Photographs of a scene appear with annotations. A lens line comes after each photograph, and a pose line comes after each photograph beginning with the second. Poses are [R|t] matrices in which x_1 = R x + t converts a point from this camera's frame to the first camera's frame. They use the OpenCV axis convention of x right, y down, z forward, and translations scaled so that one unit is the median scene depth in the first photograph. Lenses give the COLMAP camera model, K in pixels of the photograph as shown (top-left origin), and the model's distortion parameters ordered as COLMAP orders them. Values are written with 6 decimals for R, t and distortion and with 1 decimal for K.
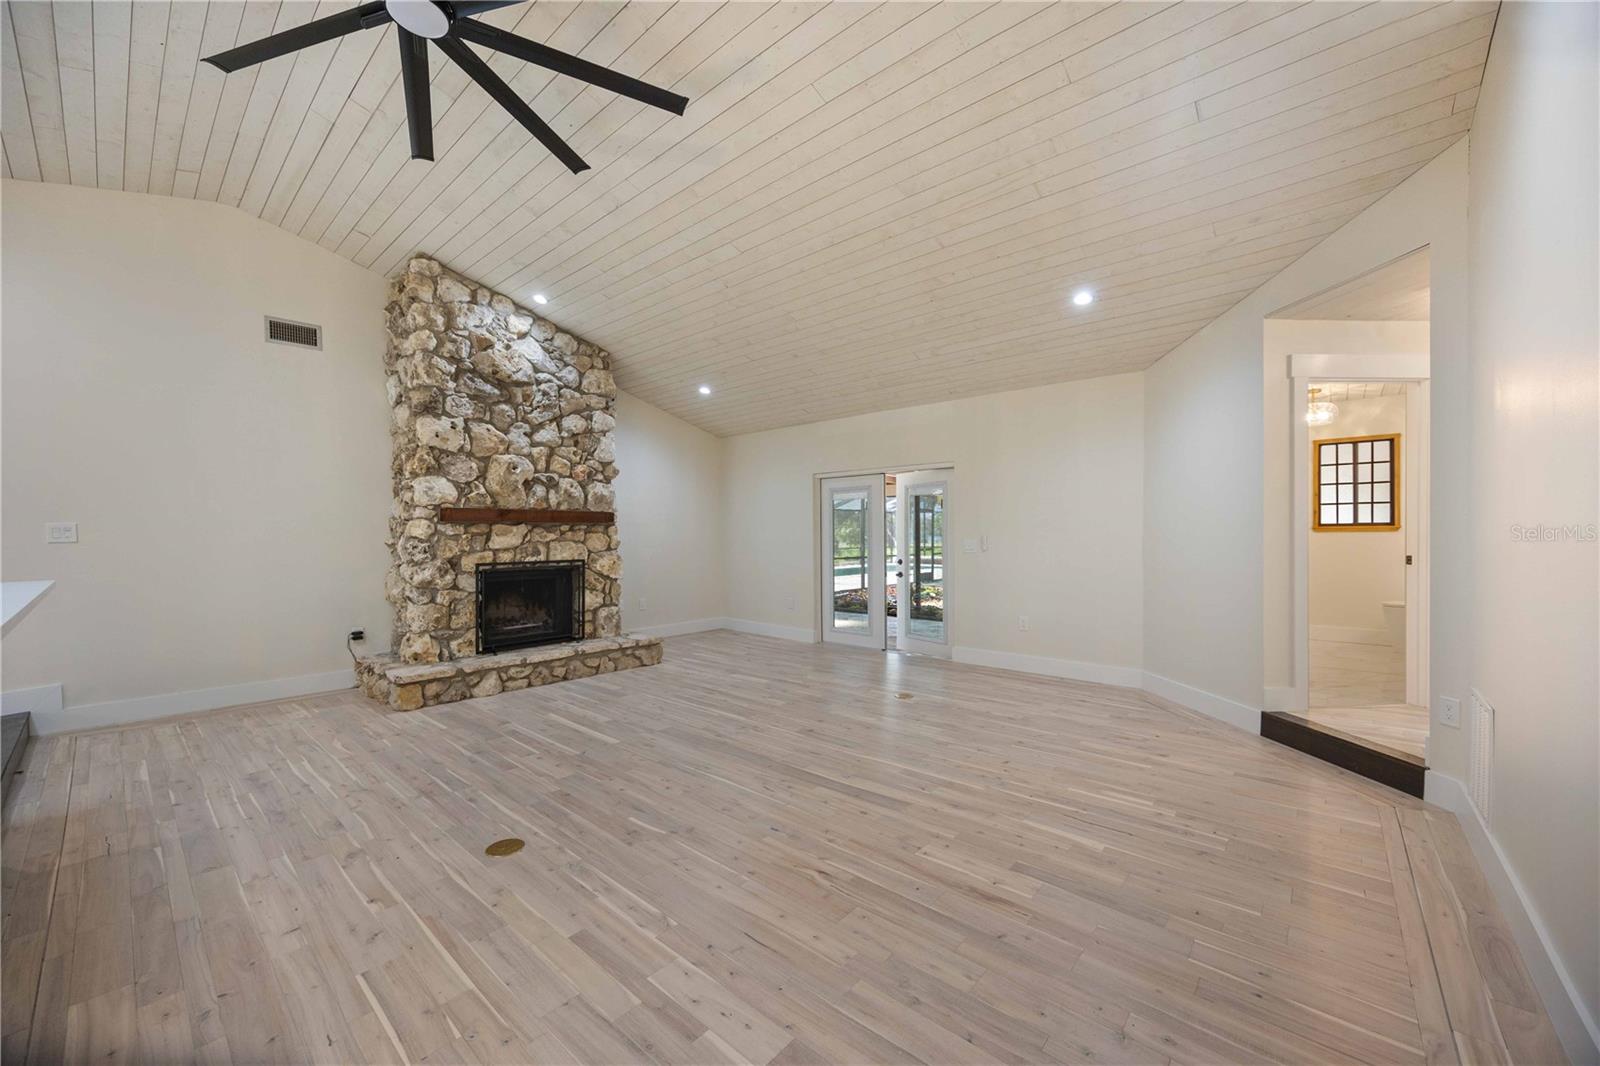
lens RADIAL K [[607.6, 0, 785.9], [0, 607.6, 534.4], [0, 0, 1]] dist [-0.000761, 0.000041]
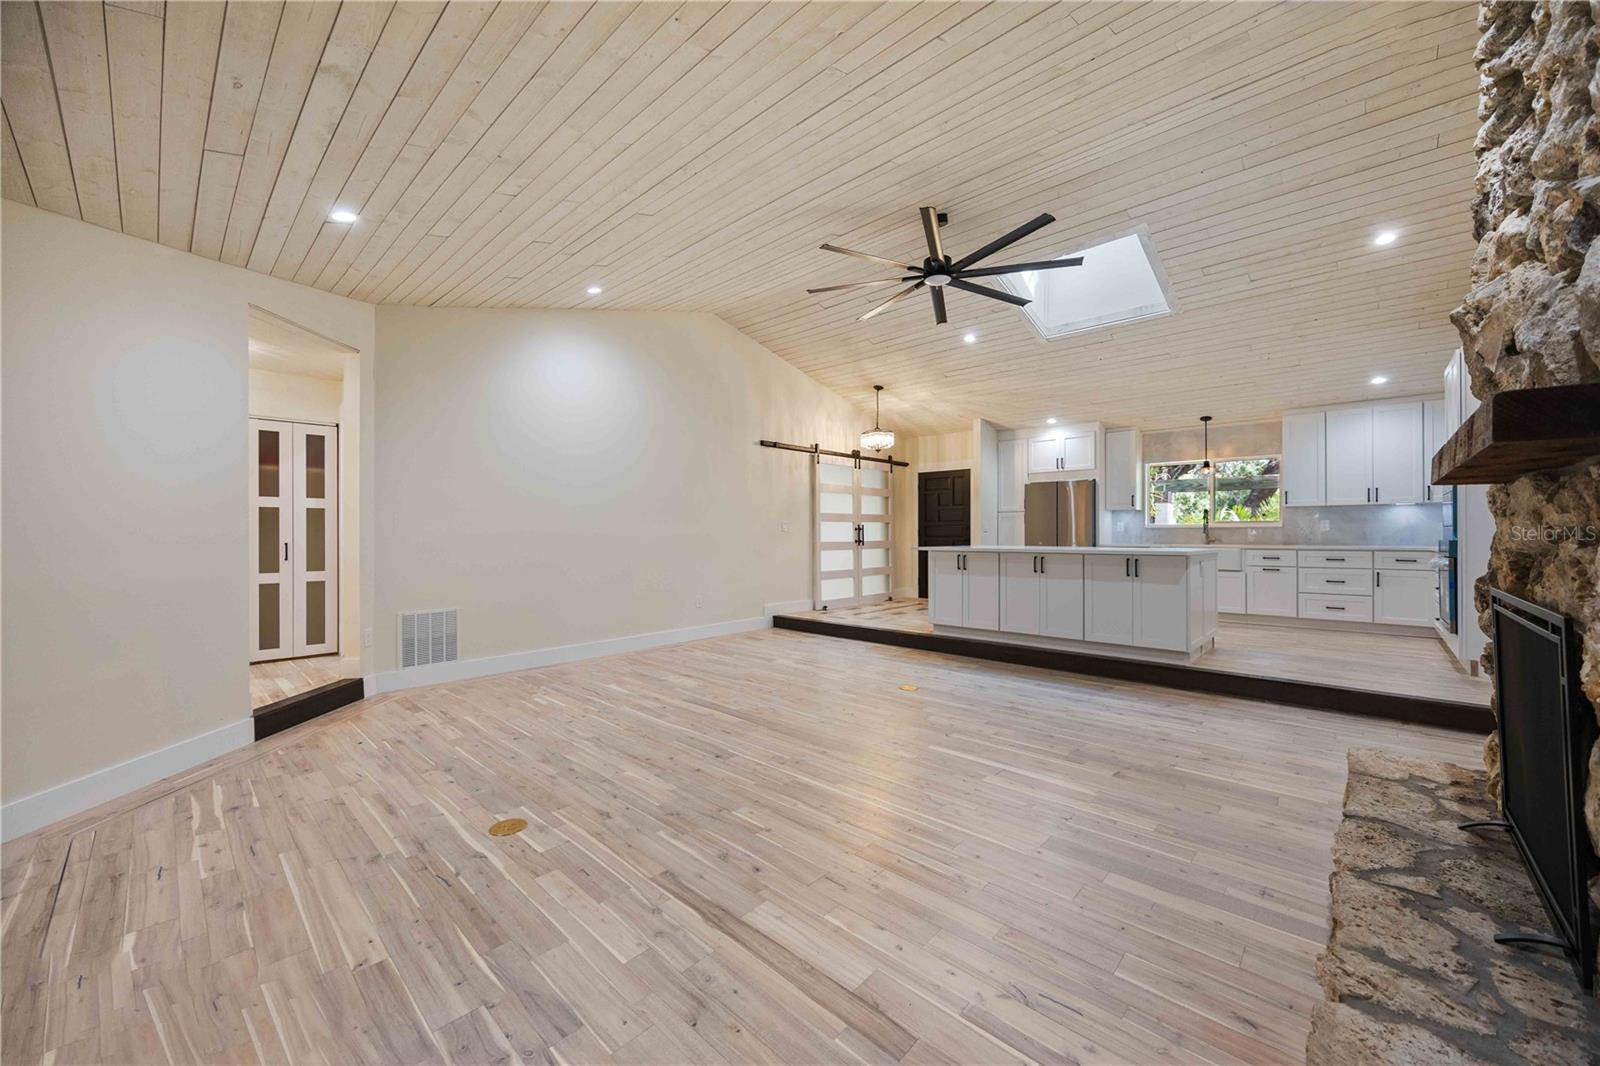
lens RADIAL K [[638.8, 0, 797.5], [0, 638.8, 537.1], [0, 0, 1]] dist [0.000231, 0.000059]
pose [[-0.999845, 0.009696, 0.014703, -0.090443], [0.009746, 0.999947, 0.003384, 0.013112], [-0.014669, 0.003526, -0.999886, 1.970234]]
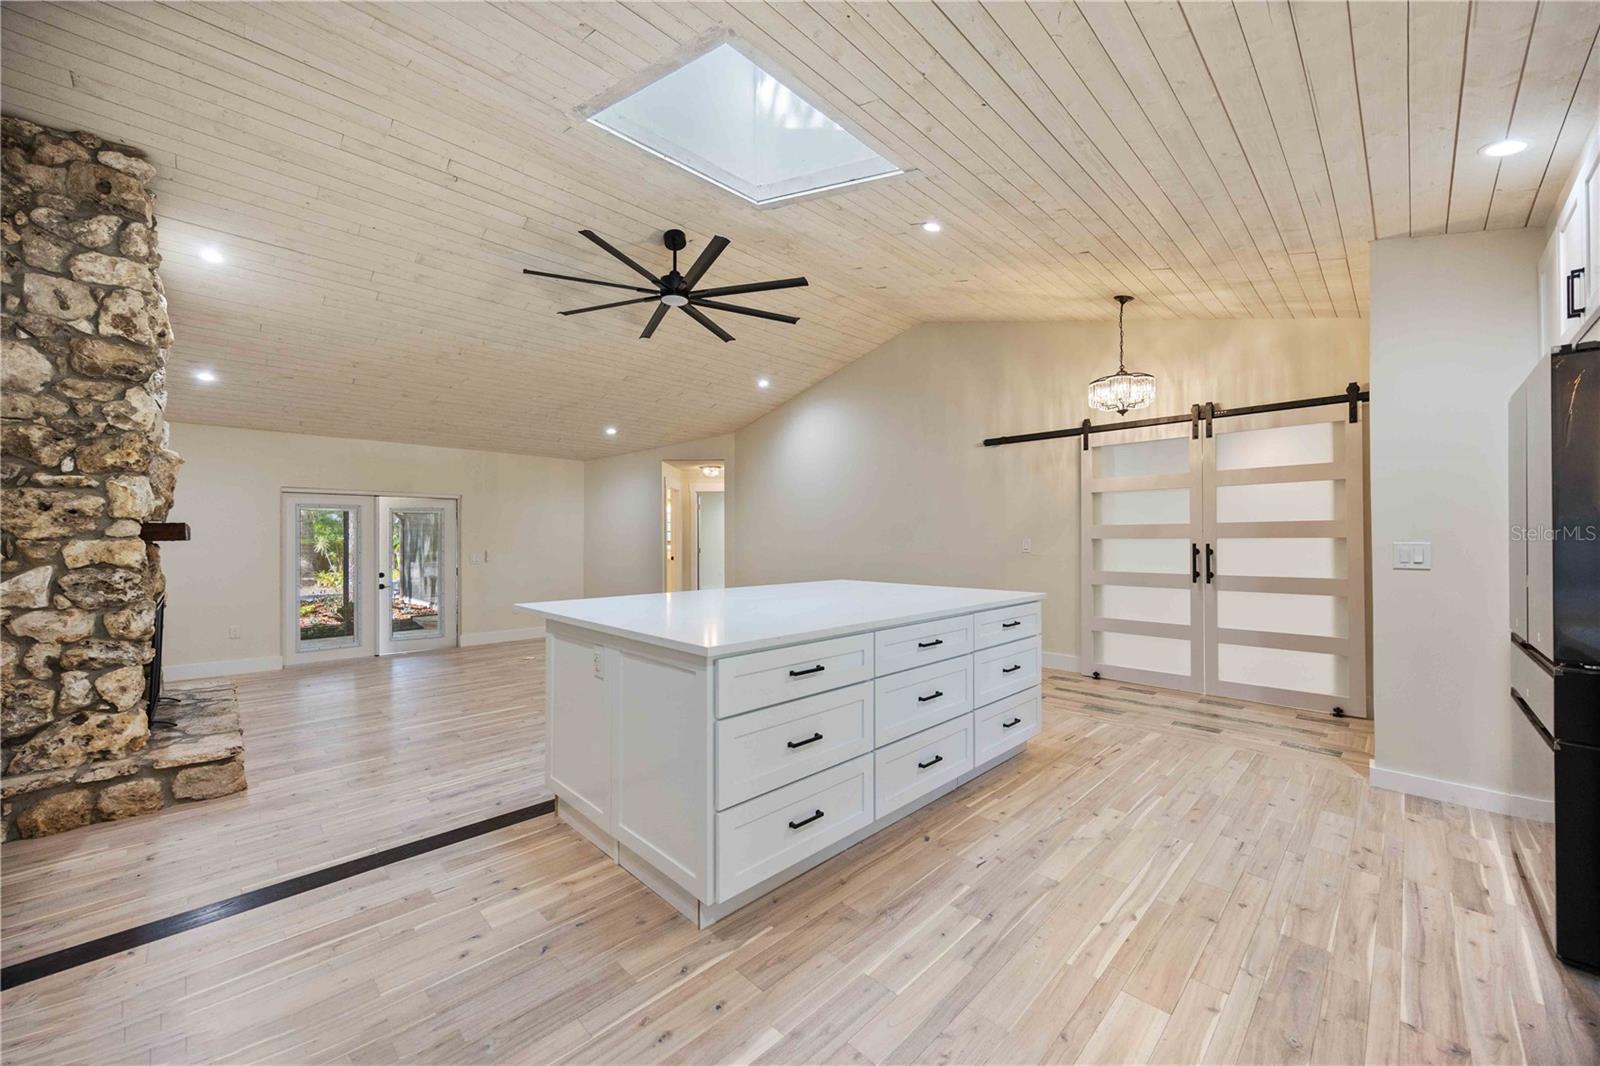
lens RADIAL K [[607.6, 0, 785.9], [0, 607.6, 534.4], [0, 0, 1]] dist [-0.000761, 0.000041]
pose [[0.095050, 0.006899, 0.995449, -1.593305], [0.003910, 0.999966, -0.007304, -0.036156], [-0.995465, 0.004586, 0.095020, 0.270358]]
